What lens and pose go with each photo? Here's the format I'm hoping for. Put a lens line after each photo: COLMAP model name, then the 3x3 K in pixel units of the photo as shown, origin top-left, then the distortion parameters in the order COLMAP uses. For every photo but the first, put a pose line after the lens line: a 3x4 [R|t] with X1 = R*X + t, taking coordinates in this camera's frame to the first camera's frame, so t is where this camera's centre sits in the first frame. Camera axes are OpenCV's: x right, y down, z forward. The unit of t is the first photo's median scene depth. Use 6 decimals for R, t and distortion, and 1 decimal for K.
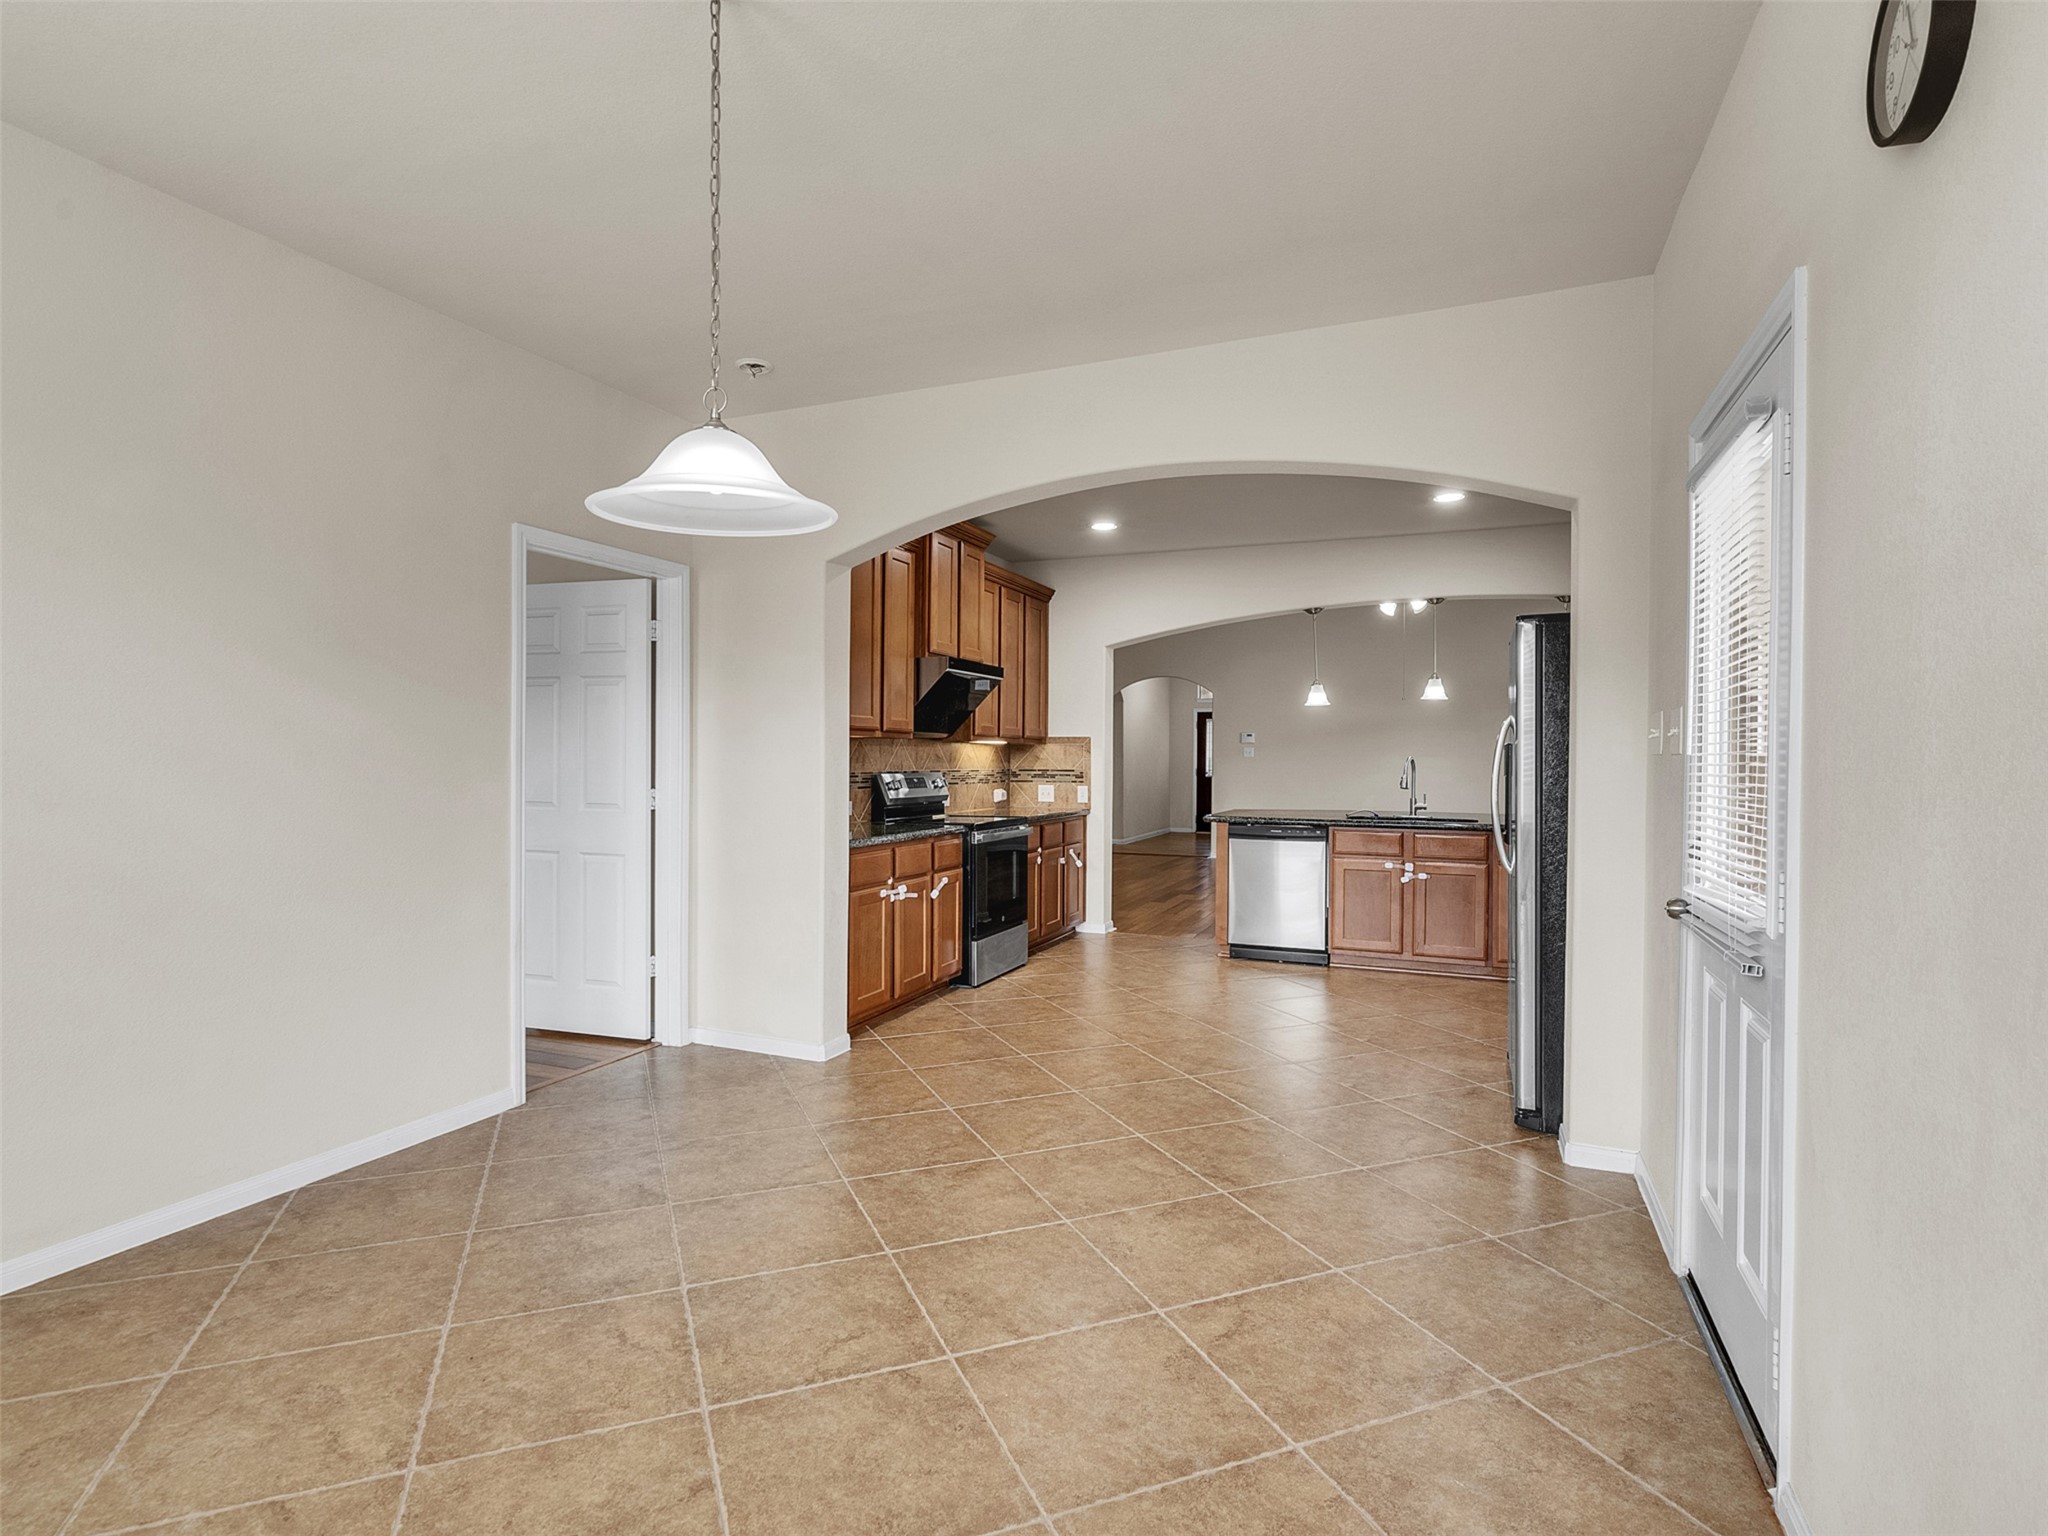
lens RADIAL K [[1044.8, 0, 981.0], [0, 1044.8, 767.3], [0, 0, 1]] dist [-0.001719, 0.001126]
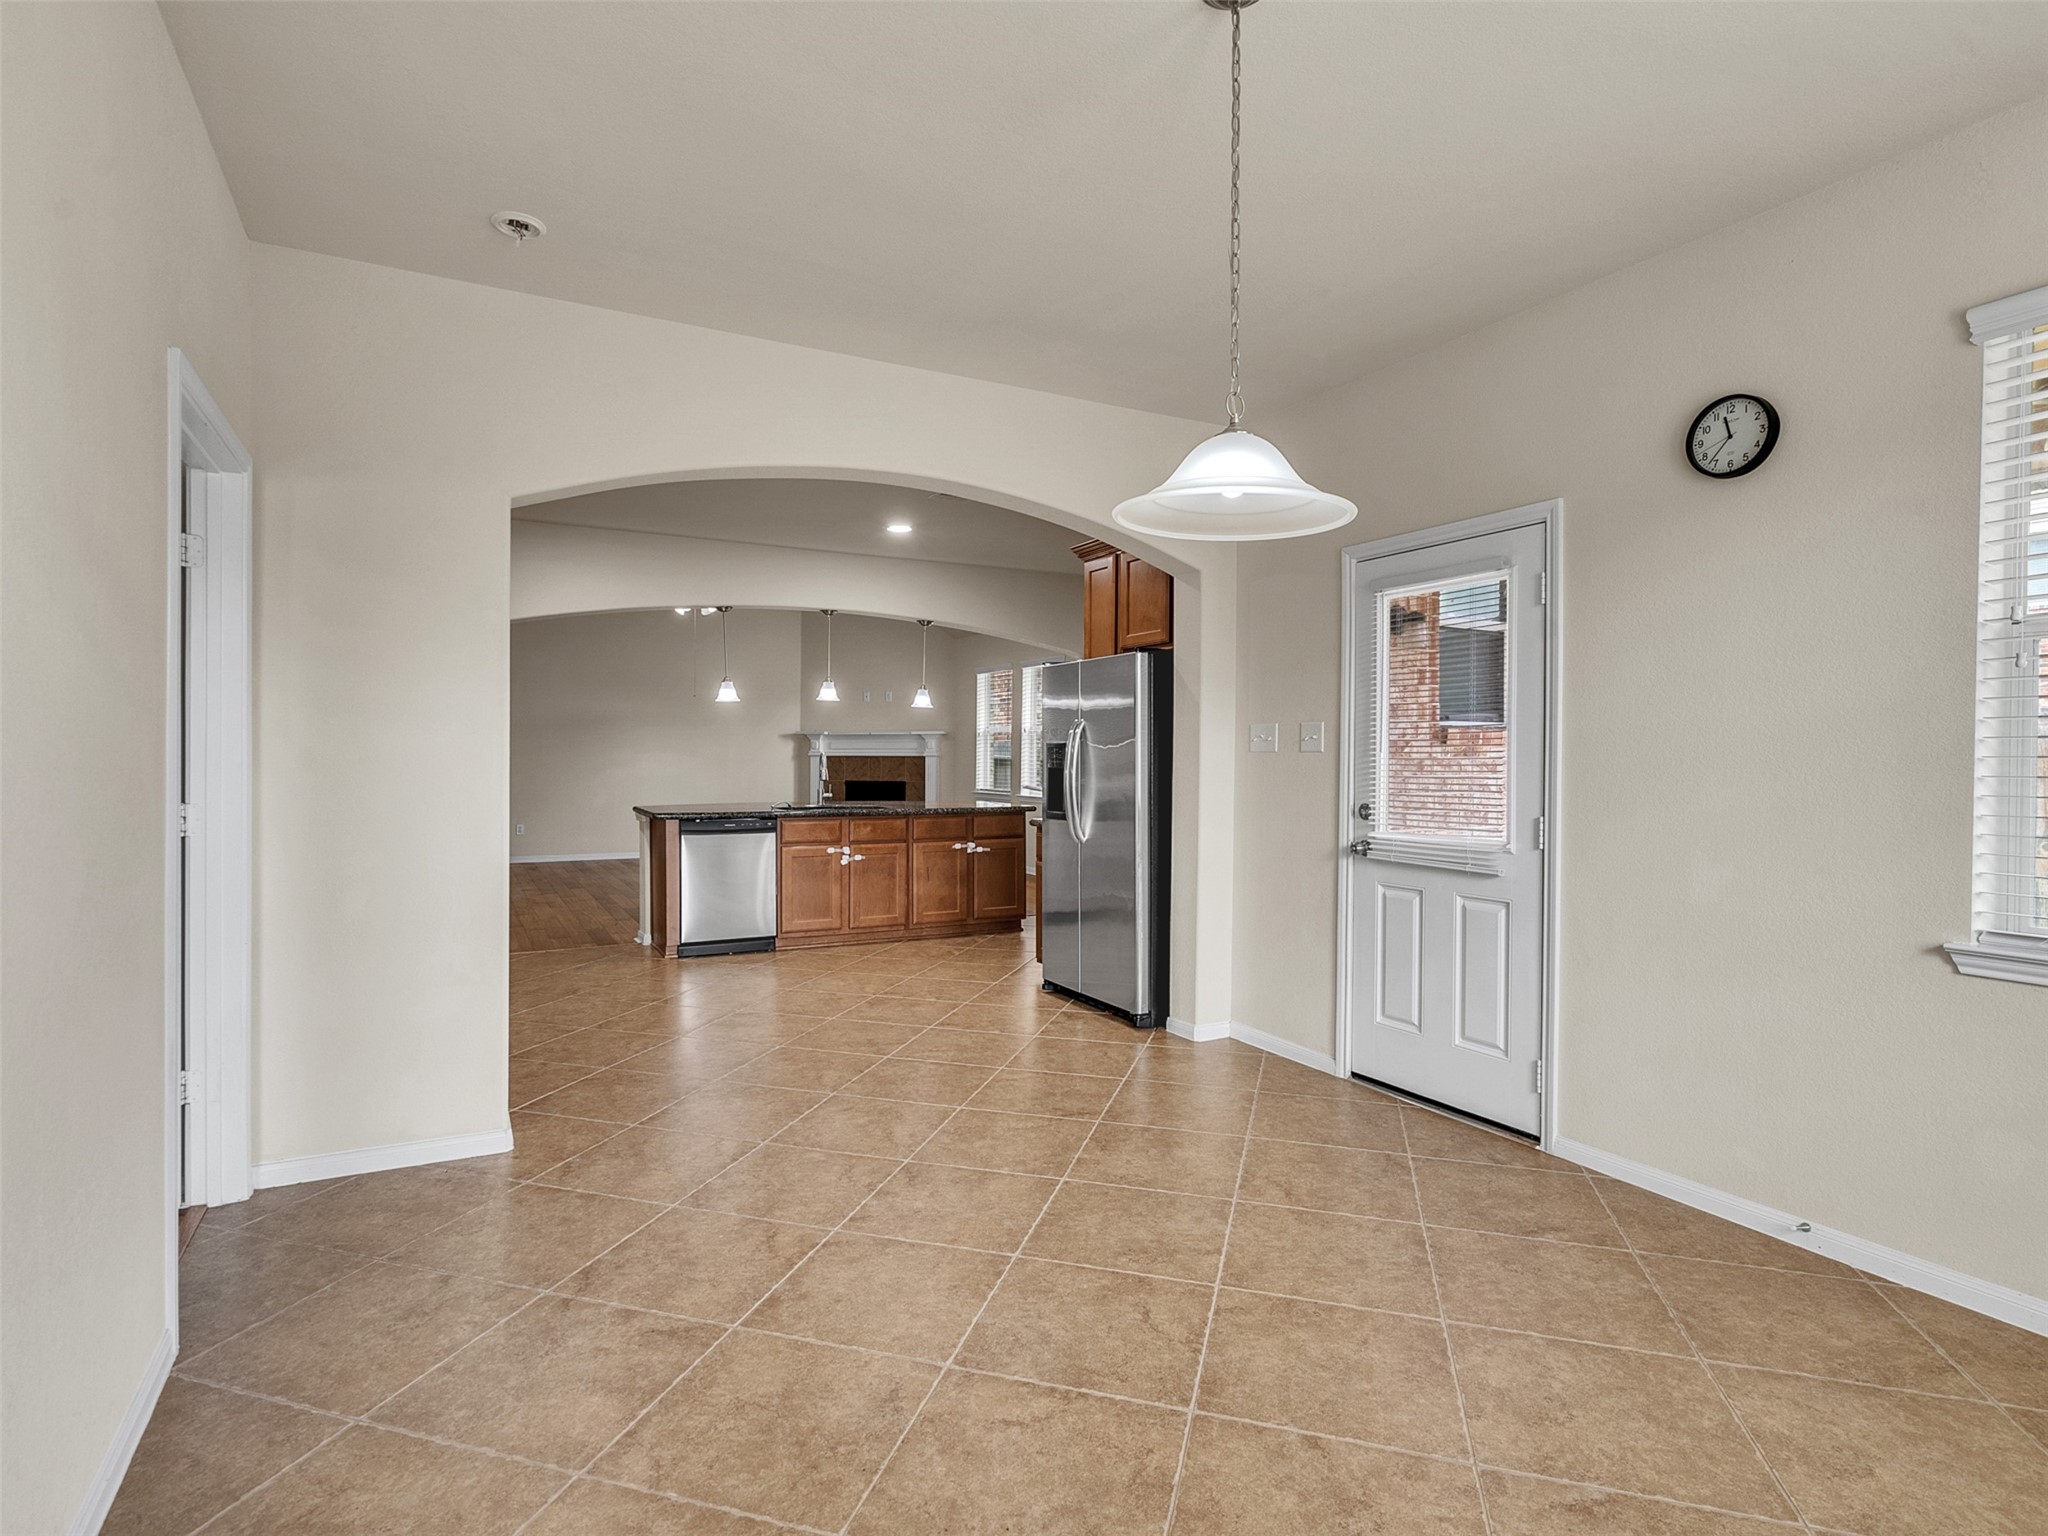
lens RADIAL K [[1044.8, 0, 1017.9], [0, 1044.8, 766.2], [0, 0, 1]] dist [-0.001719, 0.001126]
pose [[0.616516, -0.008972, 0.787292, -0.624739], [0.004344, 0.999959, 0.007994, -0.005679], [-0.787331, -0.001508, 0.616529, 0.281238]]
